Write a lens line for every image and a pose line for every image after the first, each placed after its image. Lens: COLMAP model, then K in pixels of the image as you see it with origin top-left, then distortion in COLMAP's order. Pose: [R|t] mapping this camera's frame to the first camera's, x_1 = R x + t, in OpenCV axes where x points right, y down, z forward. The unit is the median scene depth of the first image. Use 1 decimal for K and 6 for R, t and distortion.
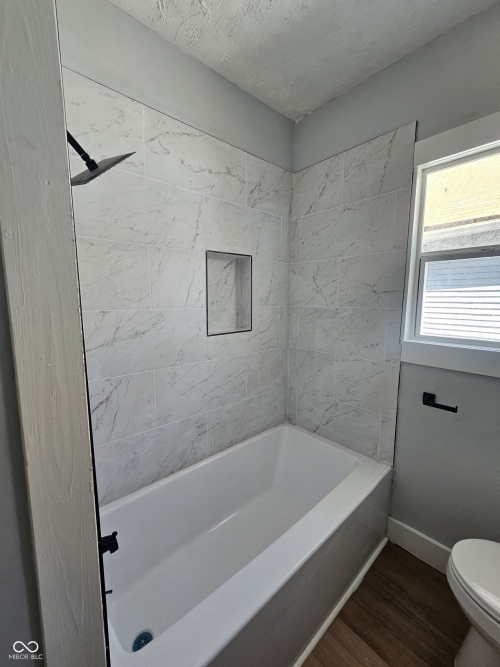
lens RADIAL K [[268.3, 0, 252.0], [0, 268.3, 332.8], [0, 0, 1]] dist [-0.000517, 0.000402]
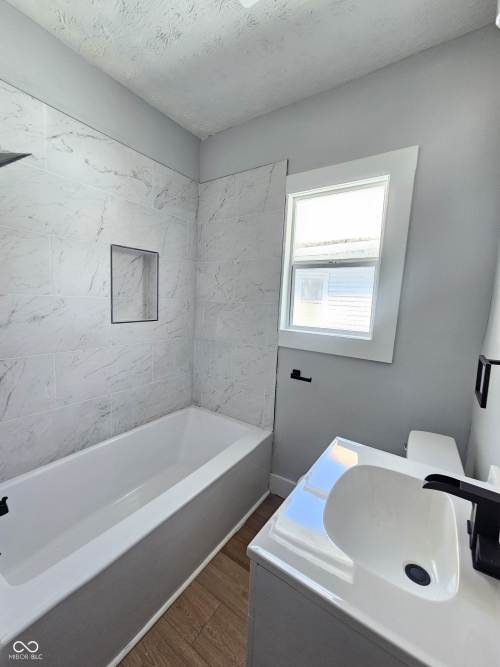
lens RADIAL K [[268.3, 0, 247.8], [0, 268.3, 331.2], [0, 0, 1]] dist [-0.000517, 0.000402]
pose [[0.971625, 0.012626, 0.236190, 0.112897], [-0.011119, 0.999908, -0.007712, 0.046515], [-0.236266, 0.004867, 0.971676, -0.183437]]
